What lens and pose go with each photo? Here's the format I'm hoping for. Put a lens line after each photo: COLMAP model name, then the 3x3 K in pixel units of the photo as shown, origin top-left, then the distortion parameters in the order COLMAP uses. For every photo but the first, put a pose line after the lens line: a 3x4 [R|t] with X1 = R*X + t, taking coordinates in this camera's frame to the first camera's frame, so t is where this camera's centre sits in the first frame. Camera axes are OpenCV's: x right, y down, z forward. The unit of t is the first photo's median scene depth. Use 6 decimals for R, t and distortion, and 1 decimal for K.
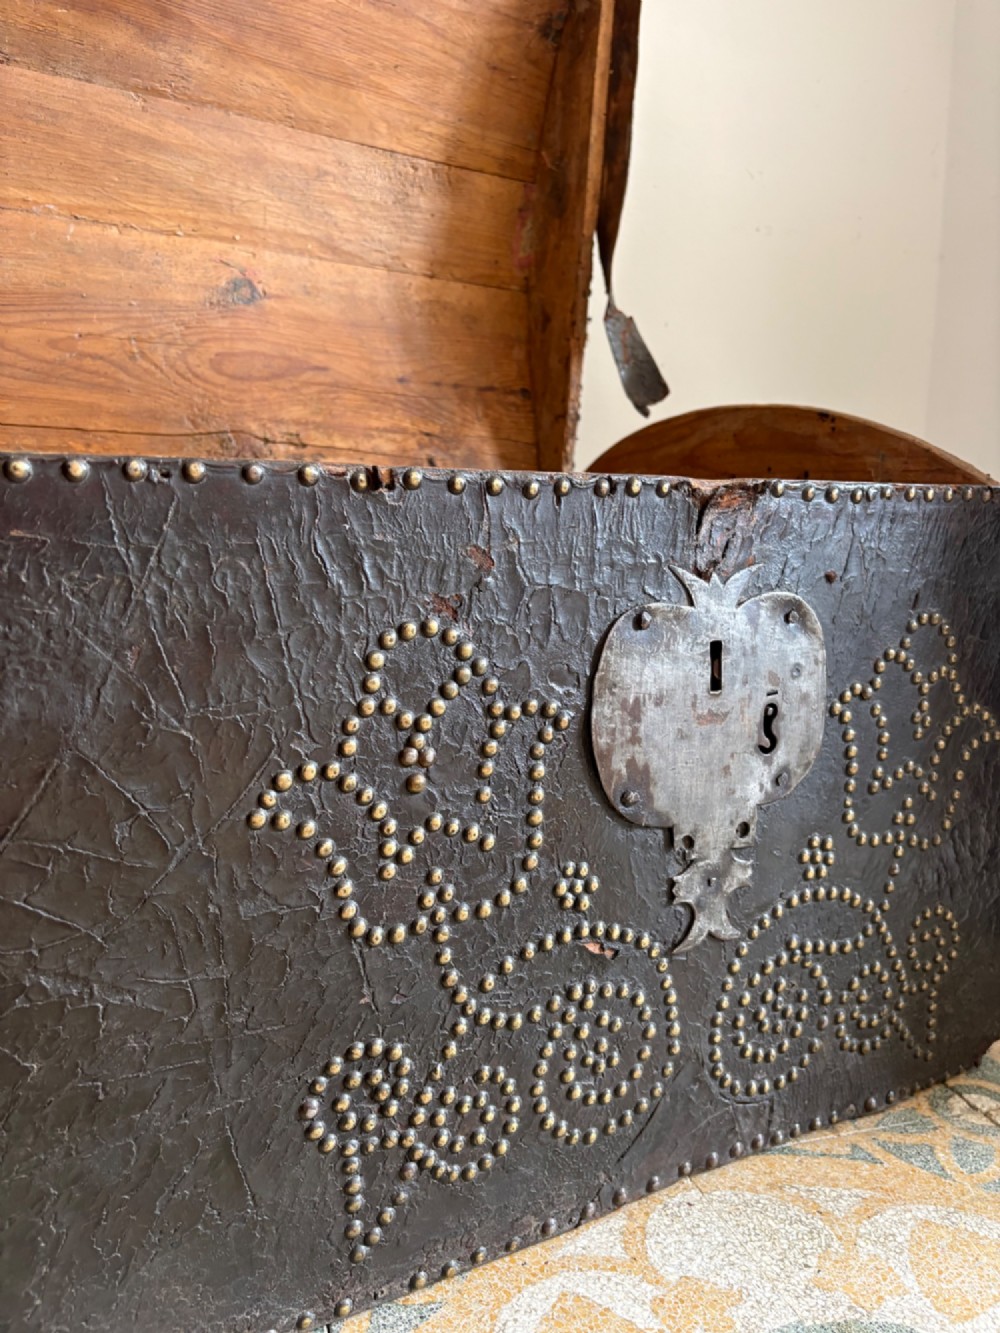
lens RADIAL K [[1040.2, 0, 497.1], [0, 1040.2, 667.1], [0, 0, 1]] dist [0.028194, -0.035782]
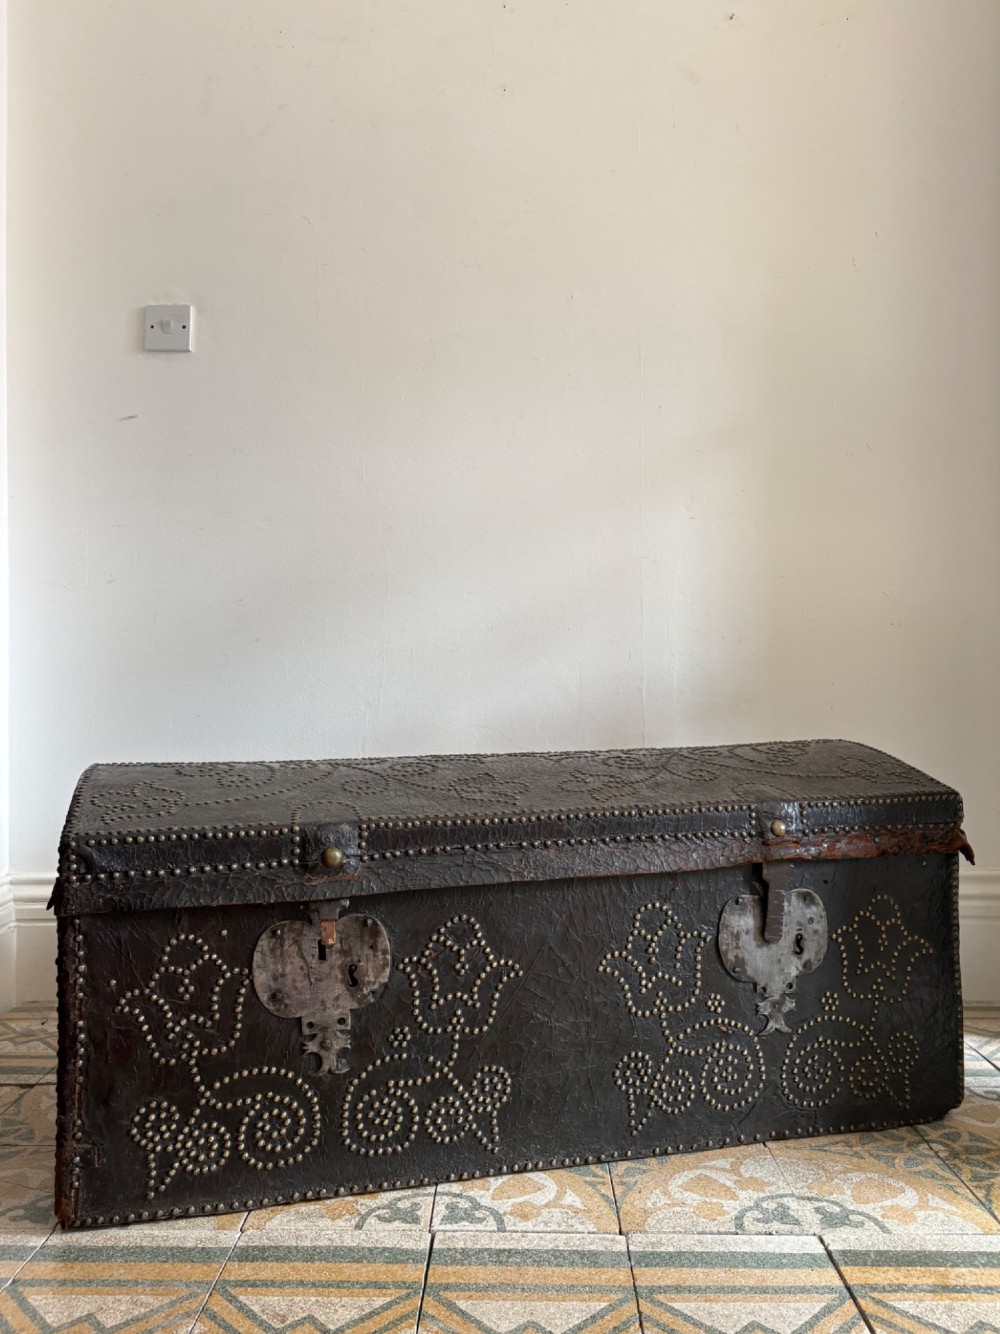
lens RADIAL K [[1041.0, 0, 498.6], [0, 1041.0, 659.2], [0, 0, 1]] dist [0.028194, -0.035782]
pose [[0.962599, -0.024900, -0.269783, 0.270342], [-0.019317, 0.986926, -0.160014, -0.206942], [0.270240, 0.159240, 0.949533, -1.722680]]
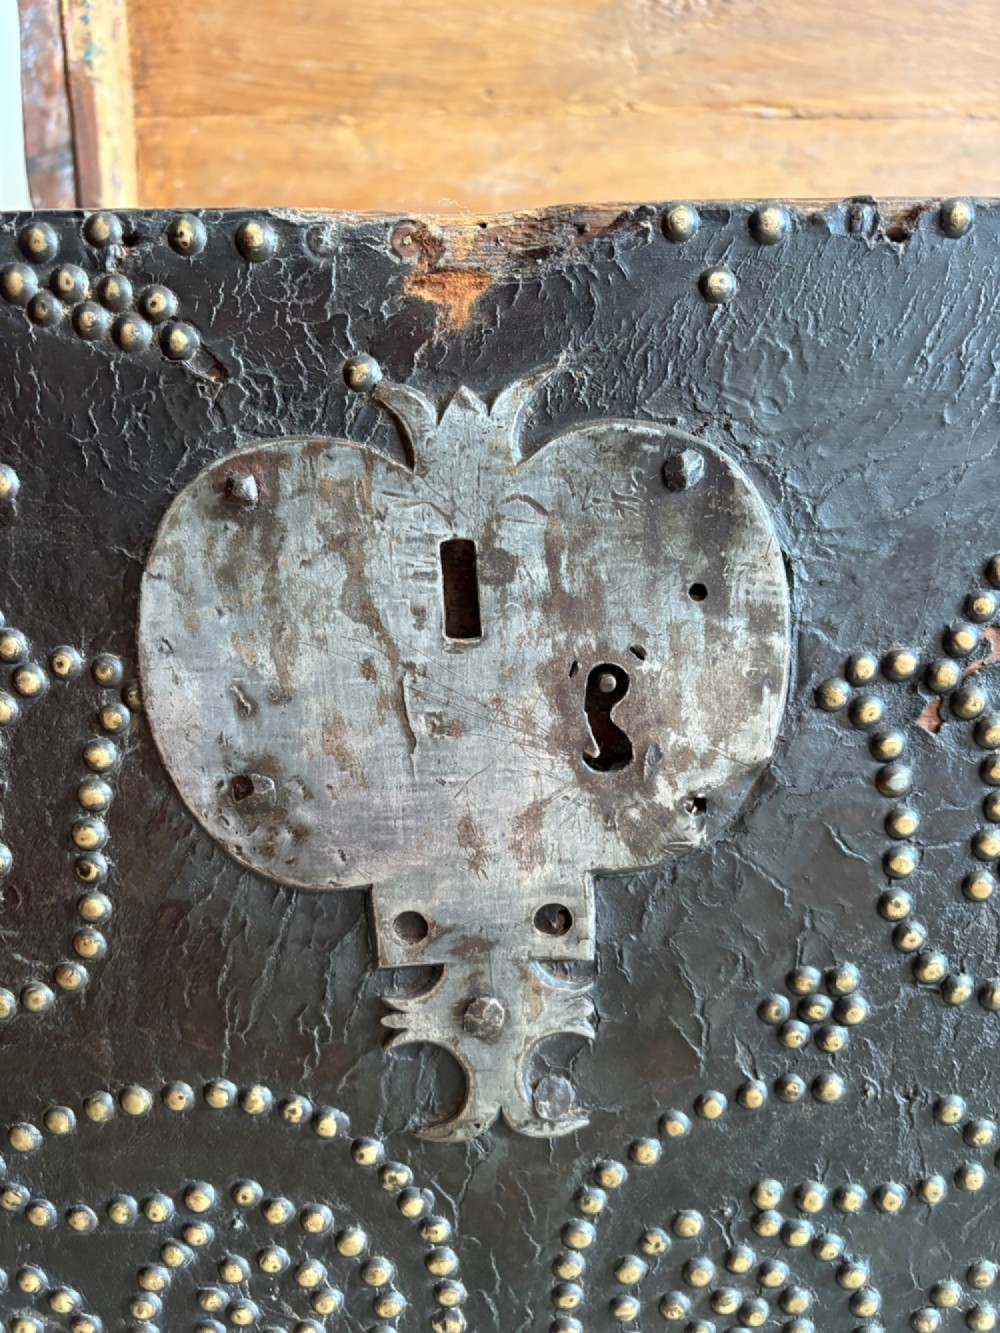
lens RADIAL K [[1040.2, 0, 492.8], [0, 1040.2, 679.7], [0, 0, 1]] dist [0.028194, -0.035782]
pose [[0.863078, 0.055741, -0.501986, -0.479286], [-0.051089, 0.998429, 0.023027, 0.091627], [0.502481, 0.005772, 0.864569, 0.036909]]
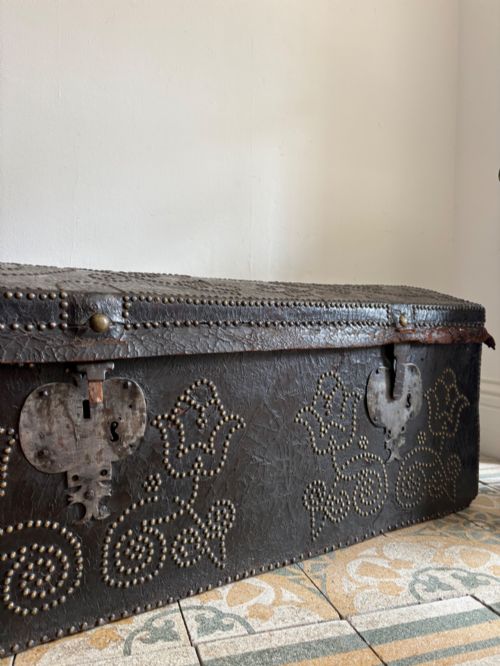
lens RADIAL K [[509.0, 0, 253.2], [0, 509.0, 333.3], [0, 0, 1]] dist [0.034629, -0.039509]
pose [[0.998178, -0.002986, 0.060257, -0.408858], [0.009978, 0.993190, -0.116080, 0.027612], [-0.059500, 0.116470, 0.991410, -0.811335]]
